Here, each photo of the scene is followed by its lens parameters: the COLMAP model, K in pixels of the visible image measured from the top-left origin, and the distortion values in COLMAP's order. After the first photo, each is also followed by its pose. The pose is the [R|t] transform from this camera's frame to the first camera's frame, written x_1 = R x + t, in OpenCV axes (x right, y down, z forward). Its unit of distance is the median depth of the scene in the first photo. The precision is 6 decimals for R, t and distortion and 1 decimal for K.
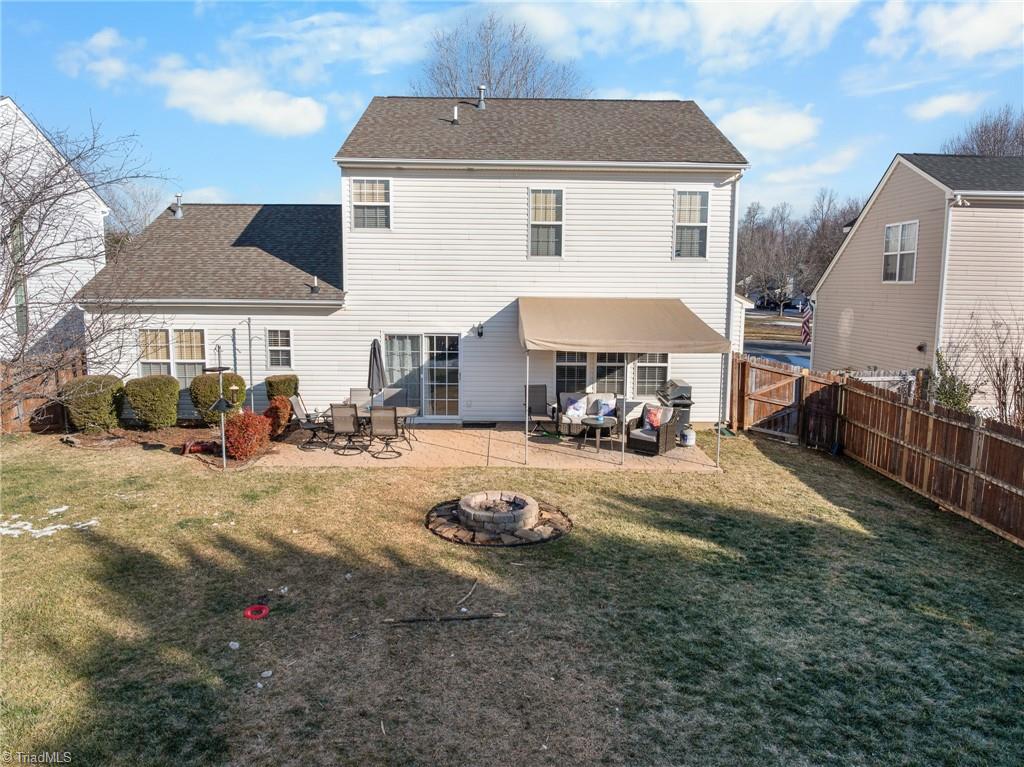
lens RADIAL K [[719.1, 0, 508.1], [0, 719.1, 382.4], [0, 0, 1]] dist [-0.034062, -0.003115]
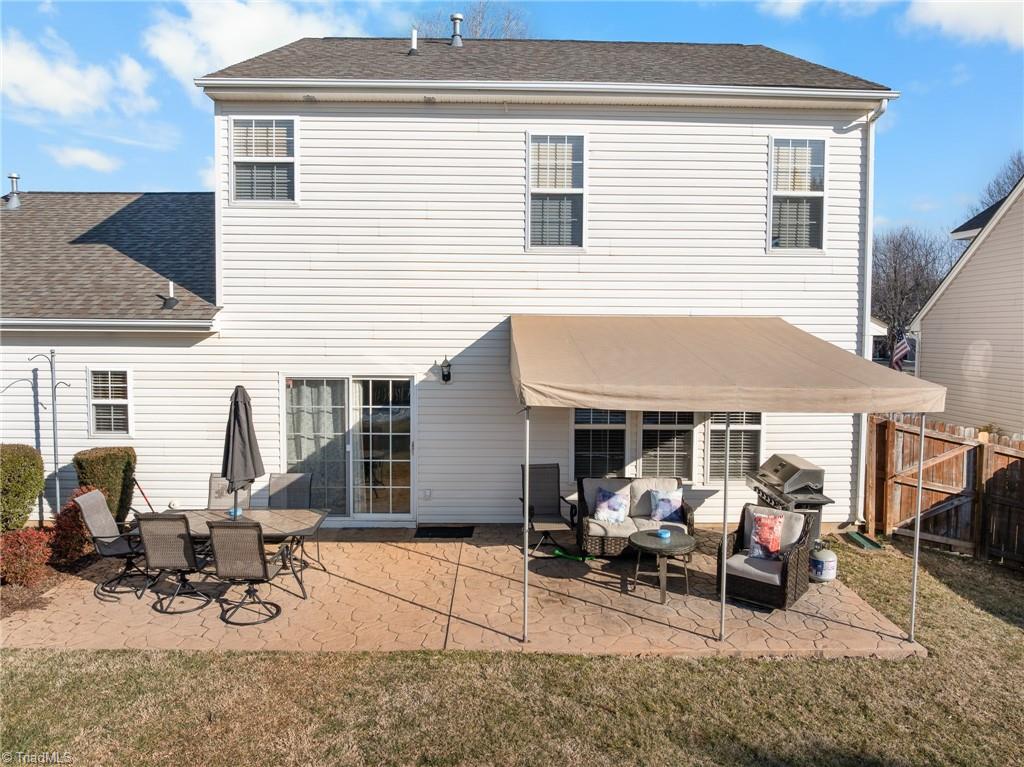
lens RADIAL K [[719.1, 0, 508.1], [0, 719.1, 382.4], [0, 0, 1]] dist [-0.034062, -0.003115]
pose [[0.999992, -0.002952, 0.002765, 0.010502], [0.003128, 0.997814, -0.066004, -0.023777], [-0.002564, 0.066012, 0.997816, 0.413233]]
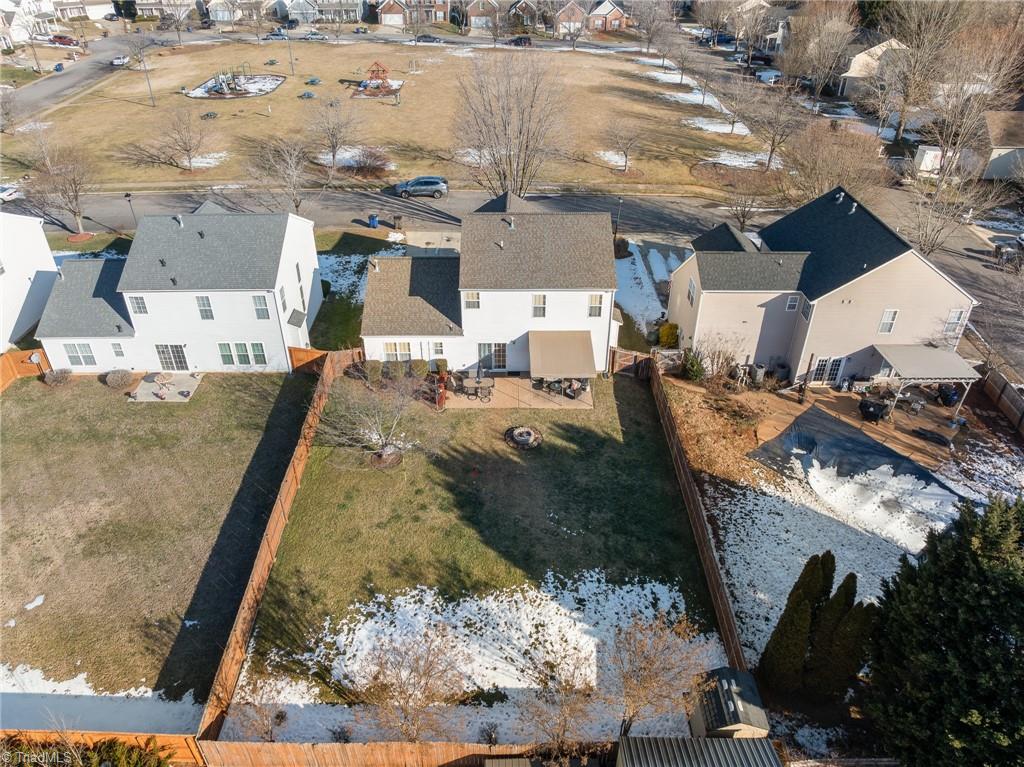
lens RADIAL K [[719.1, 0, 508.1], [0, 719.1, 382.4], [0, 0, 1]] dist [-0.034062, -0.003115]
pose [[0.999969, -0.001493, -0.007779, -0.040967], [0.004839, 0.892585, 0.450853, -1.149248], [0.006270, -0.450877, 0.892564, -1.450947]]
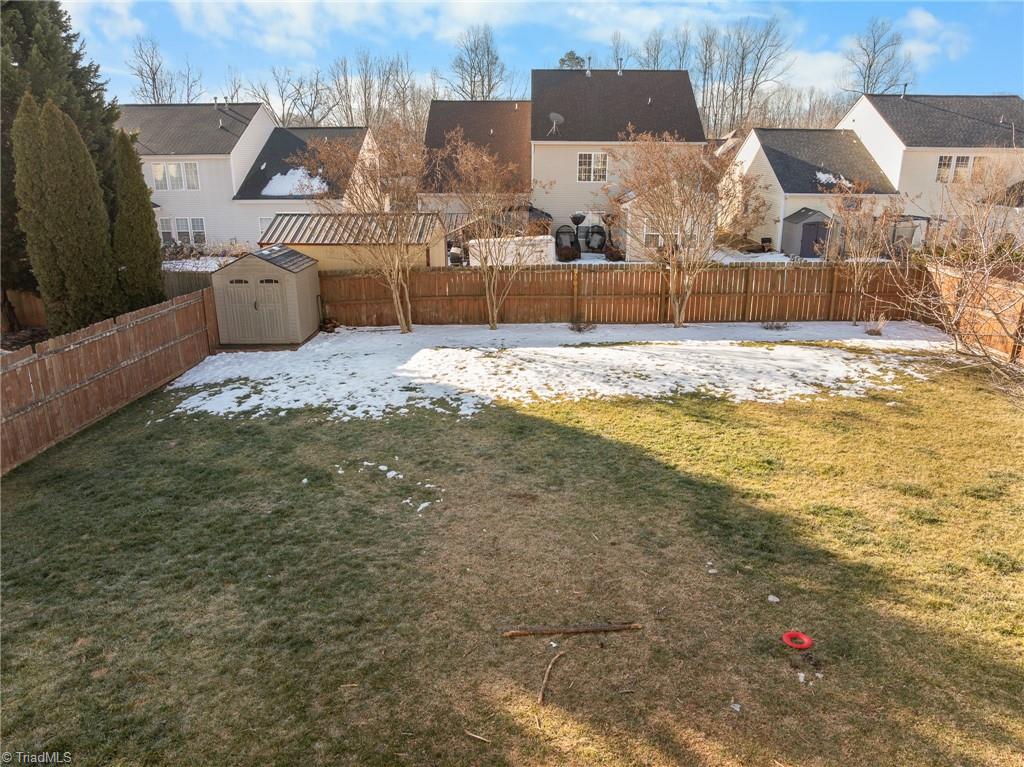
lens RADIAL K [[719.1, 0, 508.1], [0, 719.1, 382.4], [0, 0, 1]] dist [-0.034062, -0.003115]
pose [[-0.999235, -0.021617, 0.032603, -0.013046], [-0.005544, 0.903287, 0.429000, -0.153136], [-0.038724, 0.428491, -0.902716, 0.788576]]
